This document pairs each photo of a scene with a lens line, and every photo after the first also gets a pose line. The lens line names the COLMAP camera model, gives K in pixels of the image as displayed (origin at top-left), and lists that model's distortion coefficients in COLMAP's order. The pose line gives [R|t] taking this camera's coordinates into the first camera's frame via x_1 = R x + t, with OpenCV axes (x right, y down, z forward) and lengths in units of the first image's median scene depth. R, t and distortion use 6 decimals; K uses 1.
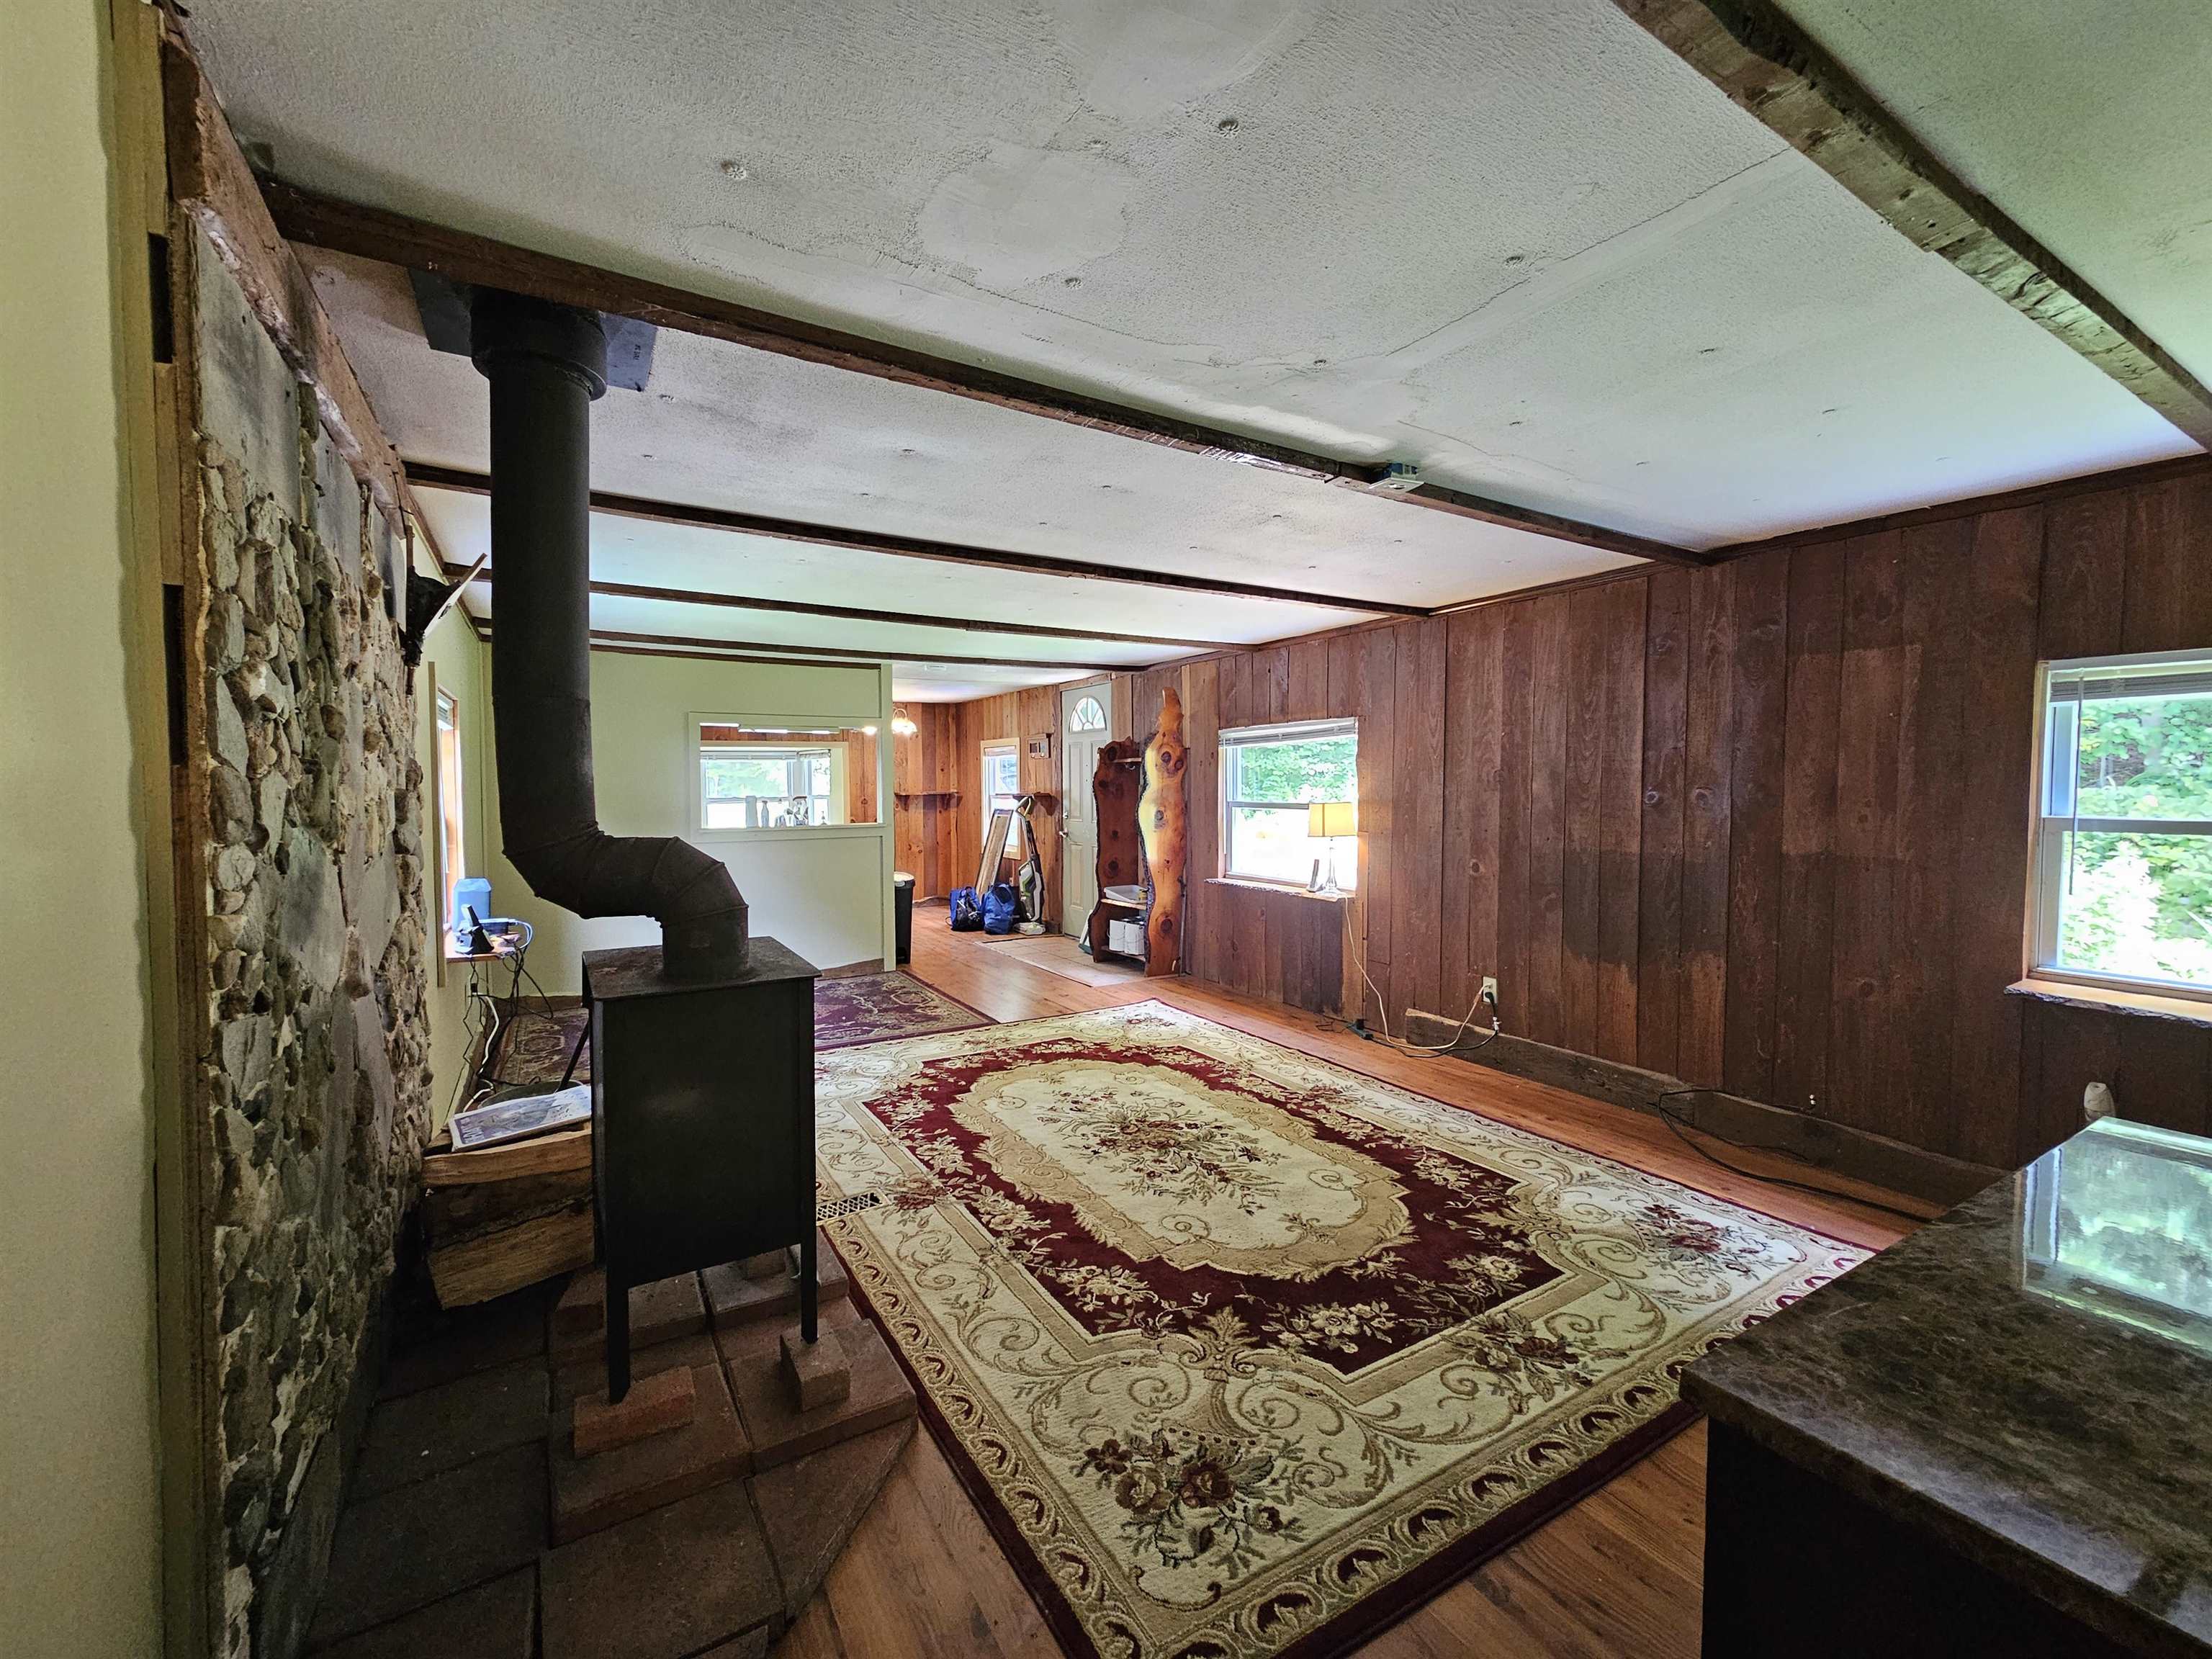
lens RADIAL K [[913.0, 0, 1089.0], [0, 913.0, 824.1], [0, 0, 1]] dist [0.000663, 0.002557]
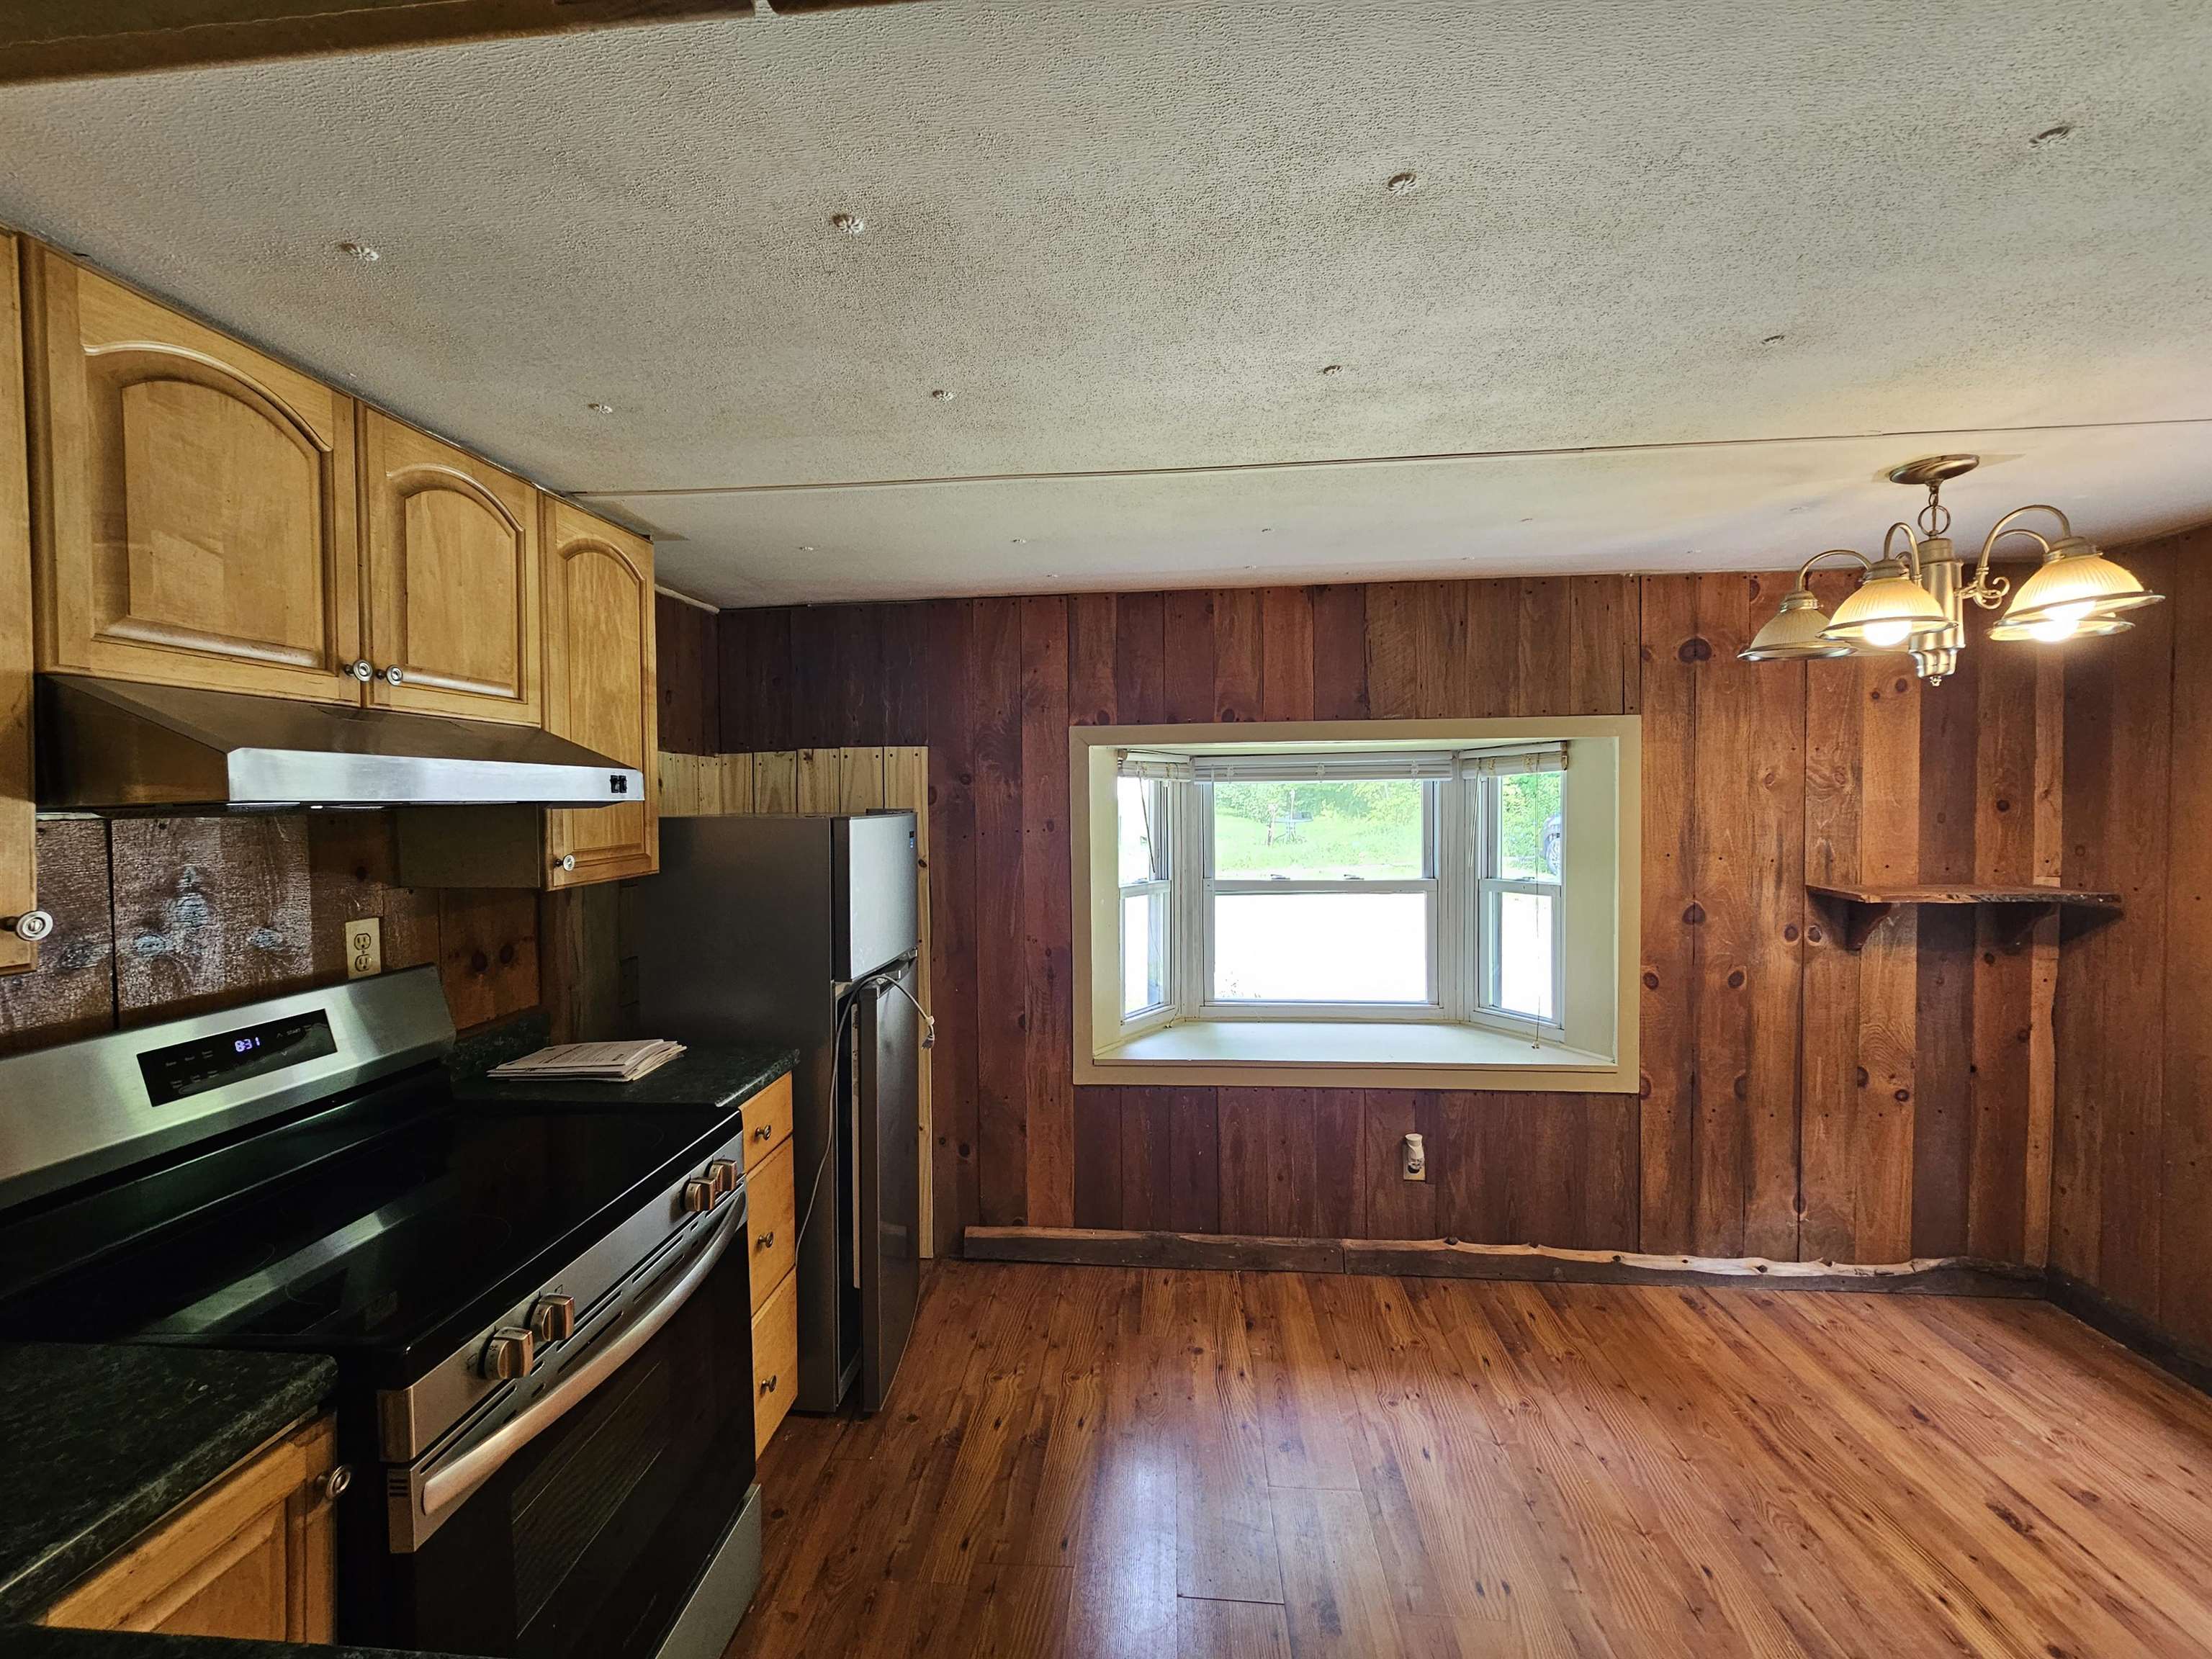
lens RADIAL K [[913.0, 0, 1108.2], [0, 913.0, 816.7], [0, 0, 1]] dist [0.000663, 0.002557]
pose [[0.825830, 0.014077, -0.563743, -0.622642], [-0.025243, 0.999609, -0.012018, -0.129379], [0.563353, 0.024156, 0.825863, 1.685760]]
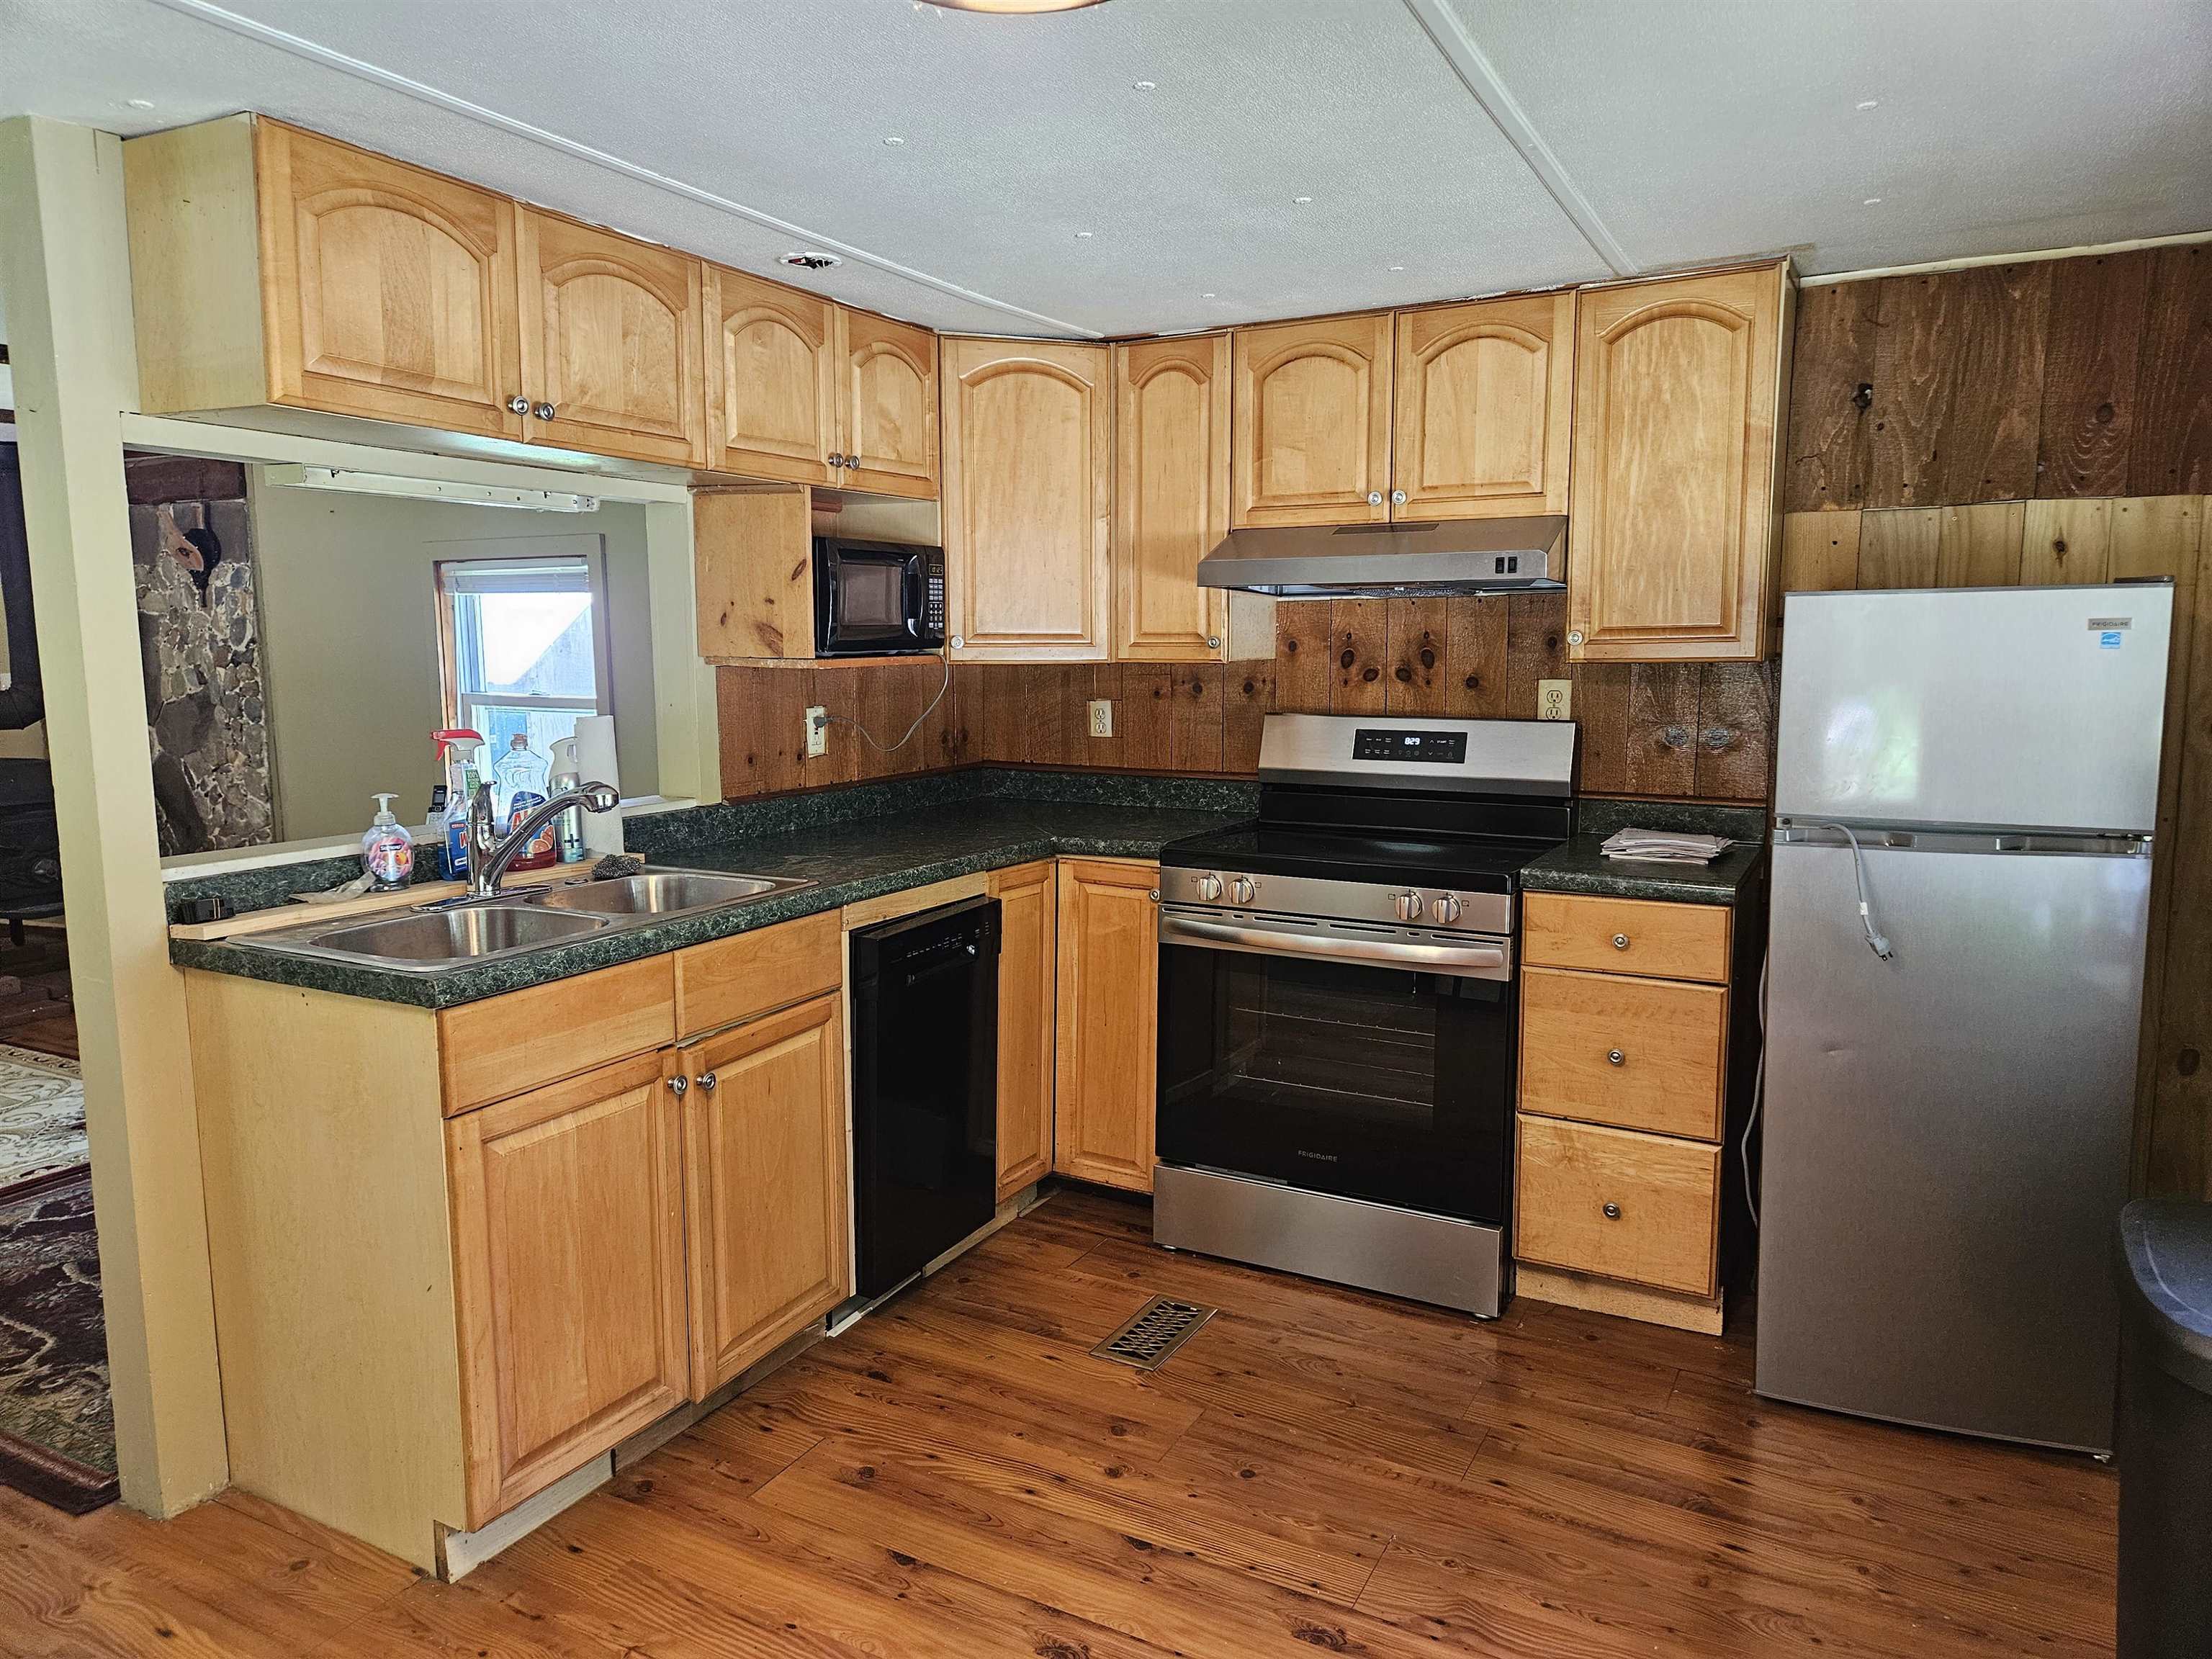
lens RADIAL K [[1469.9, 0, 1109.4], [0, 1469.9, 822.0], [0, 0, 1]] dist [0.027261, -0.002902]
pose [[-0.848225, 0.078803, -0.523742, -0.432274], [-0.011156, 0.985992, 0.166421, -0.138321], [0.529519, 0.147005, -0.835463, 2.584022]]
